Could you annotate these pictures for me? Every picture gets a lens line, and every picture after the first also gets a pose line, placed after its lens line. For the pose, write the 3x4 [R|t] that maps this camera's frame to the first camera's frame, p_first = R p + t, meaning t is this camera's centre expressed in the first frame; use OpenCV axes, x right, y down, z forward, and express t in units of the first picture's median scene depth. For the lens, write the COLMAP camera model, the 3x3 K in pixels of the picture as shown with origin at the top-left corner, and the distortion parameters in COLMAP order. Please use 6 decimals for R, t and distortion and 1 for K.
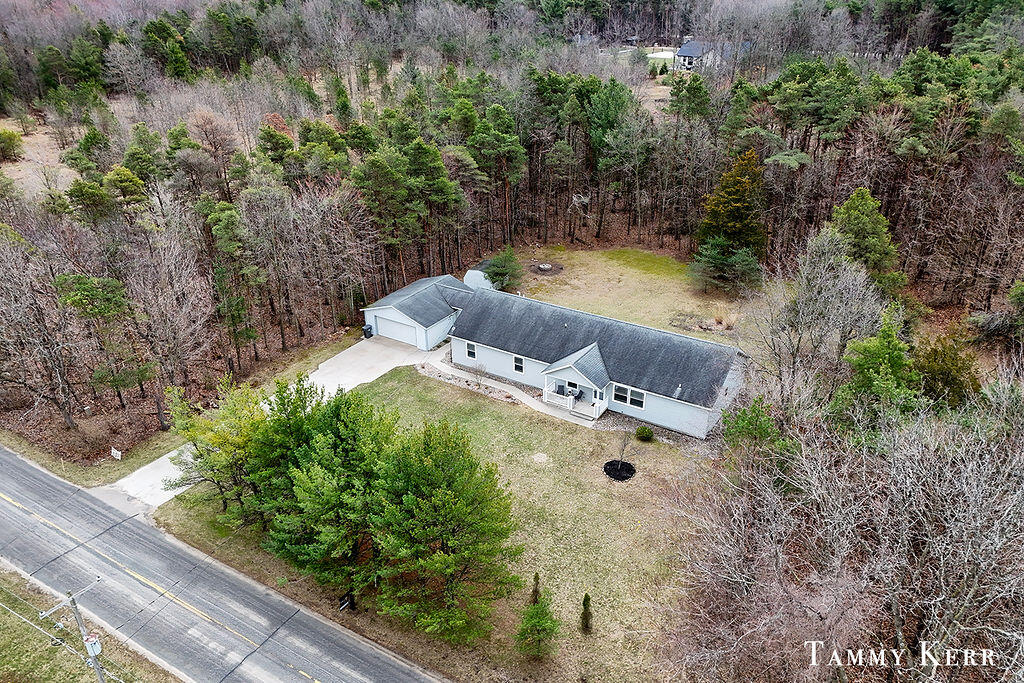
lens RADIAL K [[748.4, 0, 517.6], [0, 748.4, 344.5], [0, 0, 1]] dist [0.083664, -0.065833]
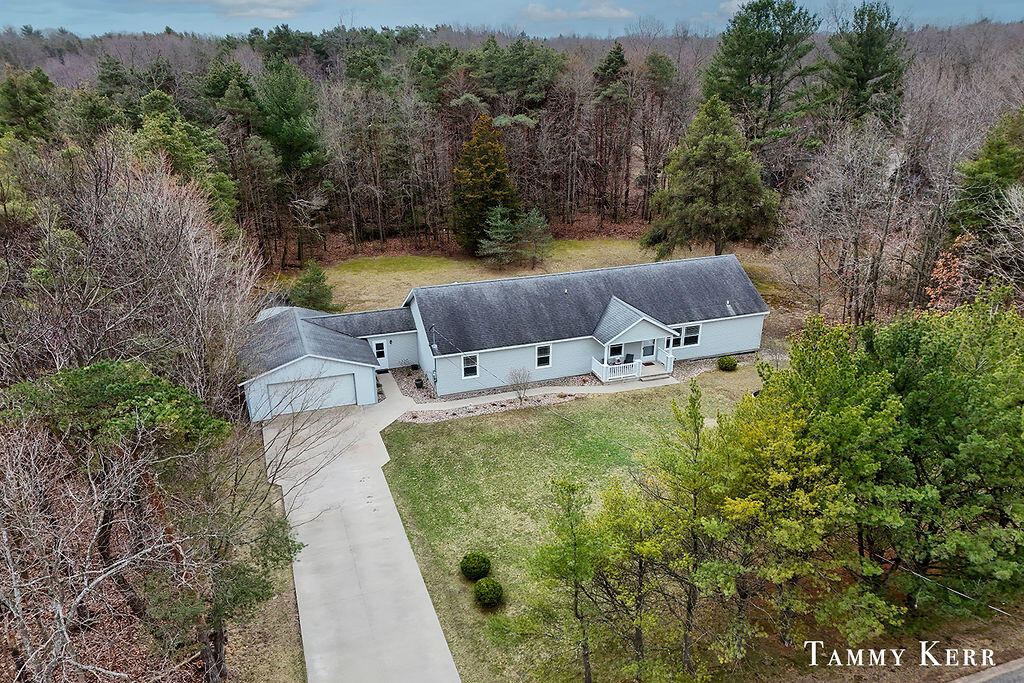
lens RADIAL K [[748.4, 0, 517.6], [0, 748.4, 344.5], [0, 0, 1]] dist [0.083664, -0.065833]
pose [[0.632840, -0.283543, 0.720497, -0.598538], [0.356090, 0.932870, 0.054353, -0.036661], [-0.687542, 0.222165, 0.691324, 0.537774]]
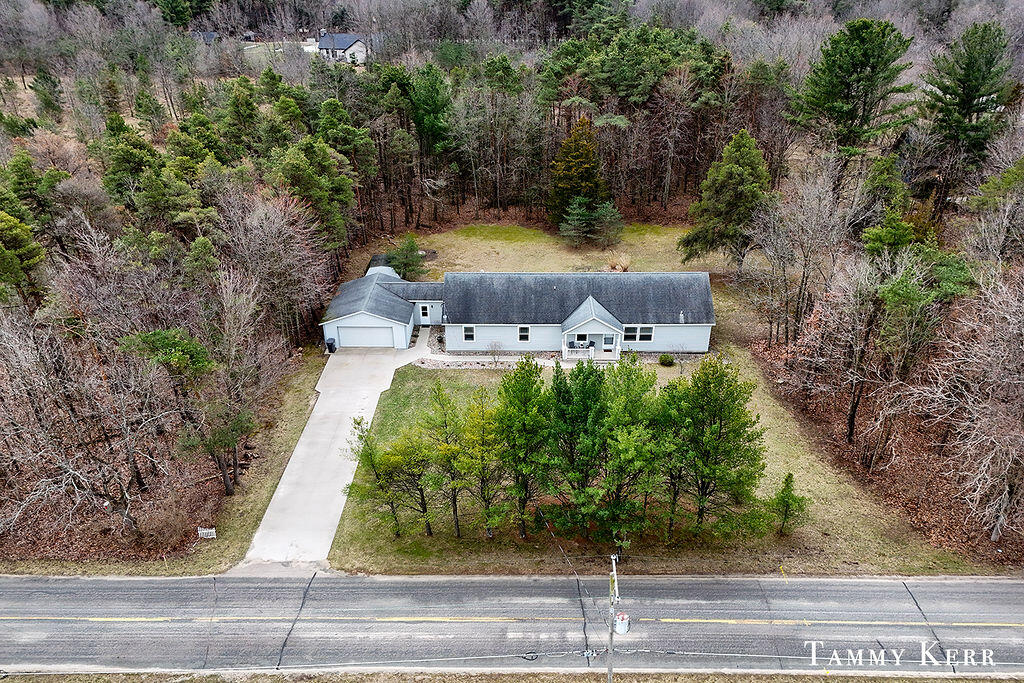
lens RADIAL K [[748.4, 0, 517.6], [0, 748.4, 344.5], [0, 0, 1]] dist [0.083664, -0.065833]
pose [[0.858031, -0.236637, 0.455835, -0.526512], [0.234402, 0.970135, 0.062402, -0.028090], [-0.456988, 0.053306, 0.887874, 0.083441]]
